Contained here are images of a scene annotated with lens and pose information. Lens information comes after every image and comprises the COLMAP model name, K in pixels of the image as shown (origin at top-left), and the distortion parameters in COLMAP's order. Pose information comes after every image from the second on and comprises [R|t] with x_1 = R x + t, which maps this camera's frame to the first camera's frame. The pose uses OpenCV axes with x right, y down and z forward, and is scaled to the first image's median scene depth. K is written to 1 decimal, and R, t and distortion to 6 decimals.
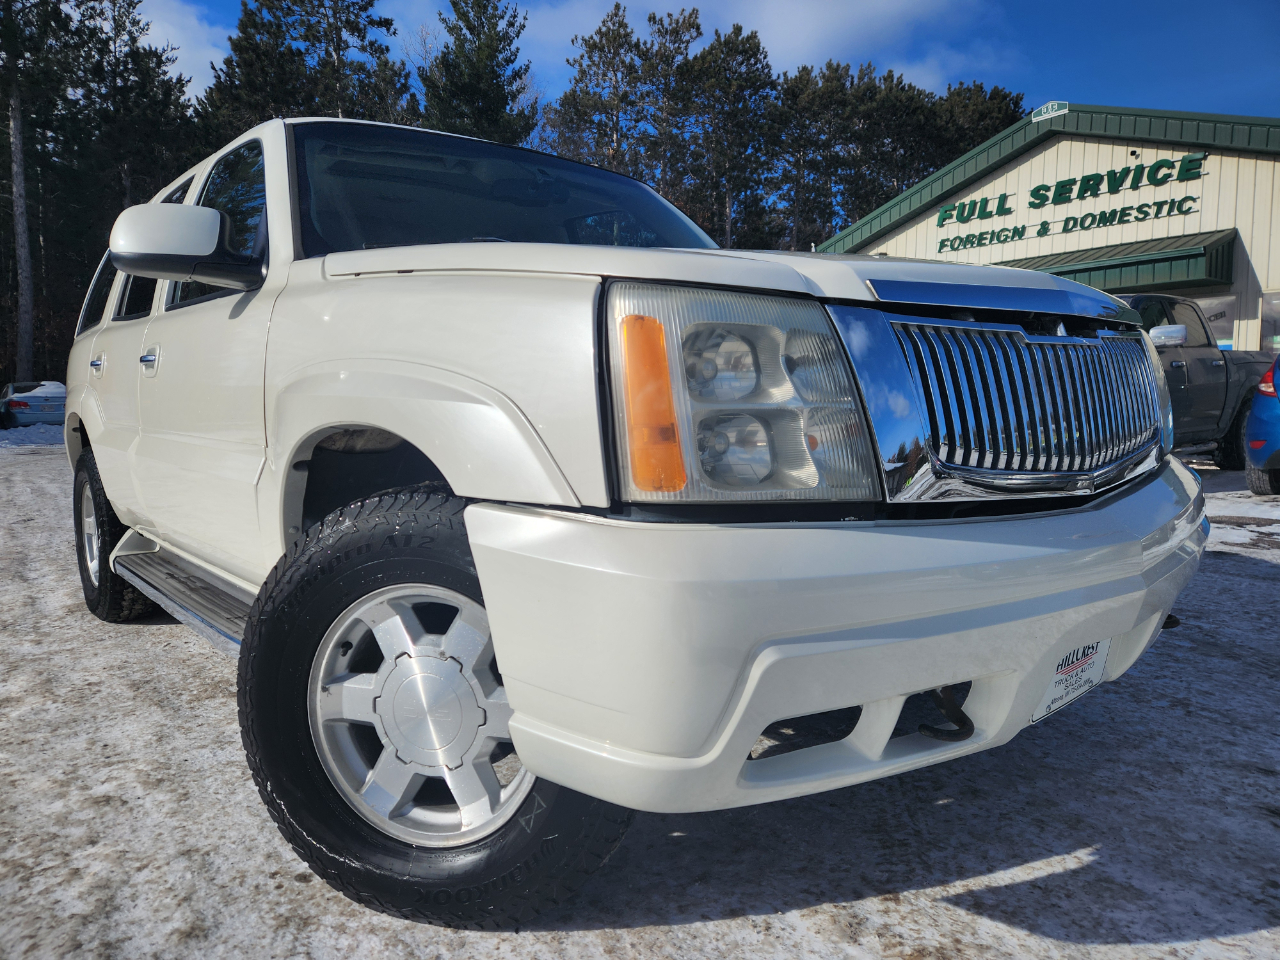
lens RADIAL K [[866.3, 0, 643.2], [0, 866.3, 472.1], [0, 0, 1]] dist [0.069023, -0.060844]
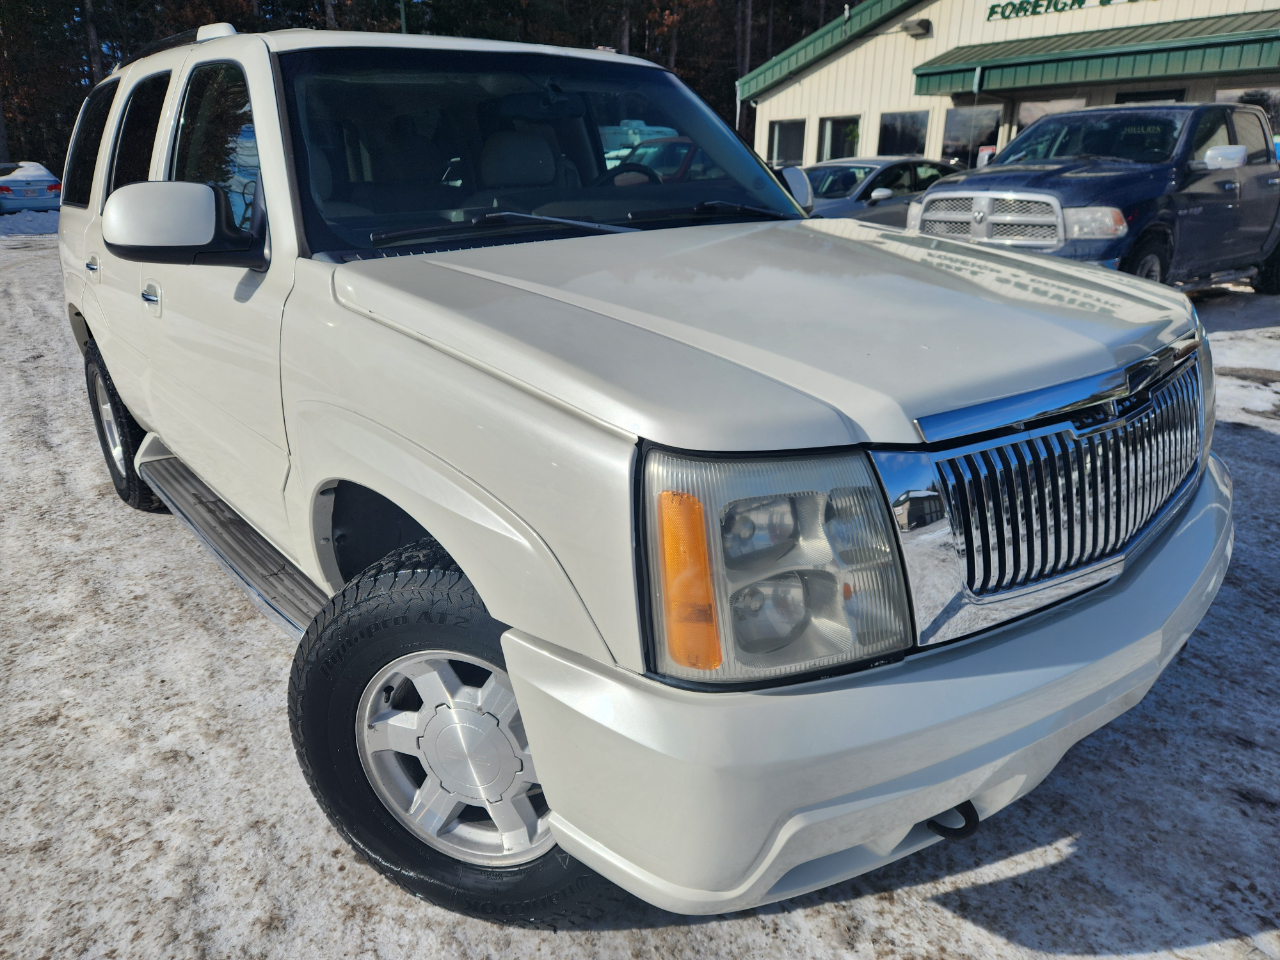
lens RADIAL K [[871.6, 0, 633.8], [0, 871.6, 476.5], [0, 0, 1]] dist [0.068025, -0.067320]
pose [[0.999827, 0.010081, -0.015619, -0.024817], [-0.005752, 0.966722, 0.255763, -0.288964], [0.017678, -0.255629, 0.966613, 0.038082]]
